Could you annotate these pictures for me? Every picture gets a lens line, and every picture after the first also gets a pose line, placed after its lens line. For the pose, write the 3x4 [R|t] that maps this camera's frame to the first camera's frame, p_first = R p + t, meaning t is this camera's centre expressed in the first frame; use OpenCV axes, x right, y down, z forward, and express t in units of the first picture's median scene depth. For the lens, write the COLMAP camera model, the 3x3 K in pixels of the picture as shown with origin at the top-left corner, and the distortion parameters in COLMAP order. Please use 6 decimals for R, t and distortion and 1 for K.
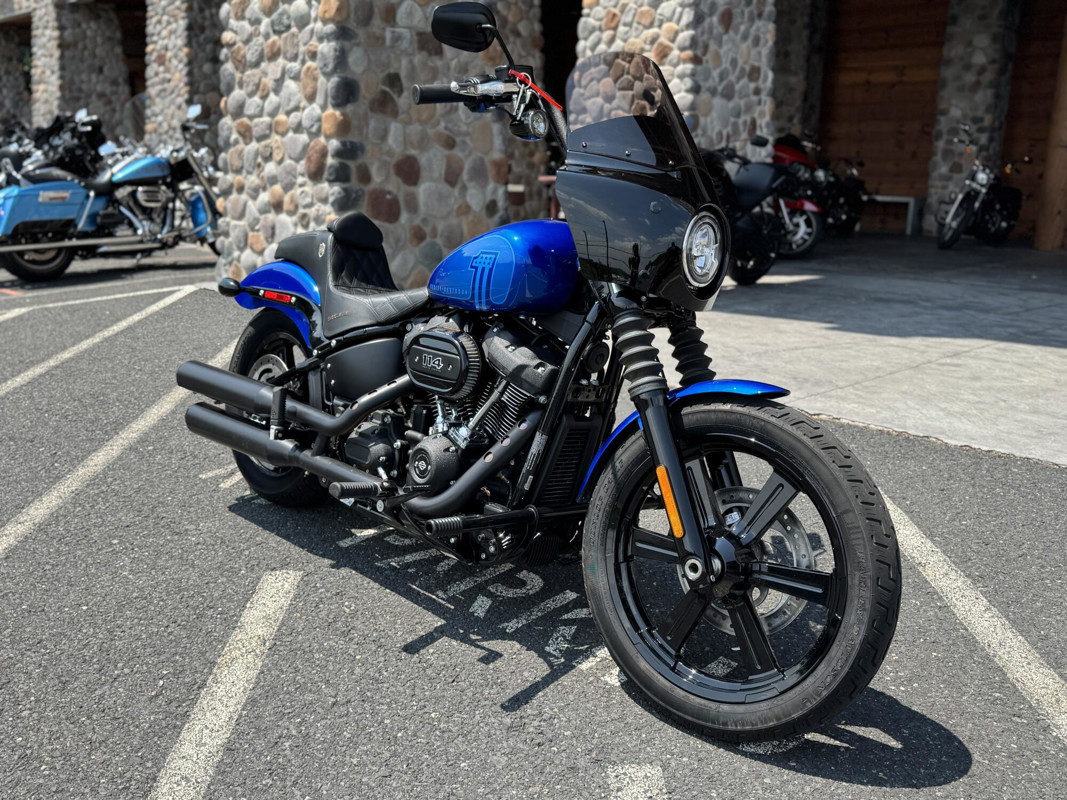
lens RADIAL K [[962.8, 0, 533.5], [0, 962.8, 400.0], [0, 0, 1]] dist [0.153456, -0.338419]
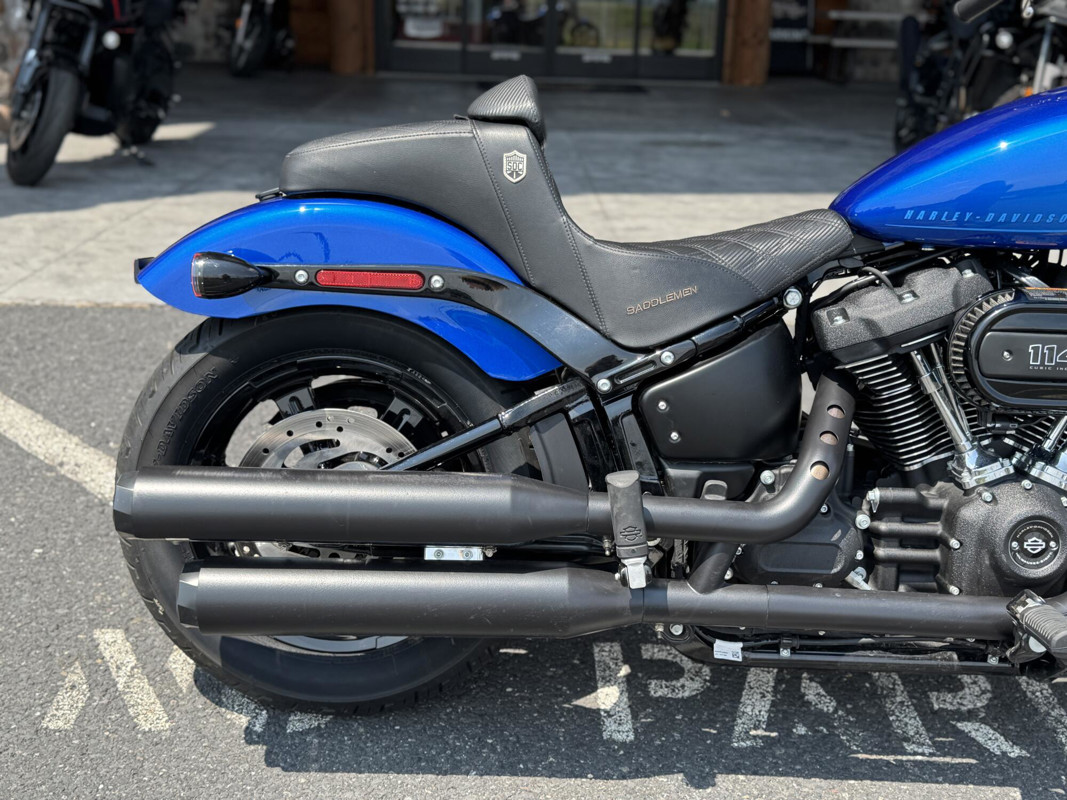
lens RADIAL K [[1199.9, 0, 533.6], [0, 1199.9, 402.8], [0, 0, 1]] dist [0.192947, -0.475494]
pose [[0.705068, -0.226407, 0.672026, -0.562259], [0.150993, 0.973863, 0.169679, -0.126150], [-0.692878, -0.018164, 0.720826, 0.516718]]
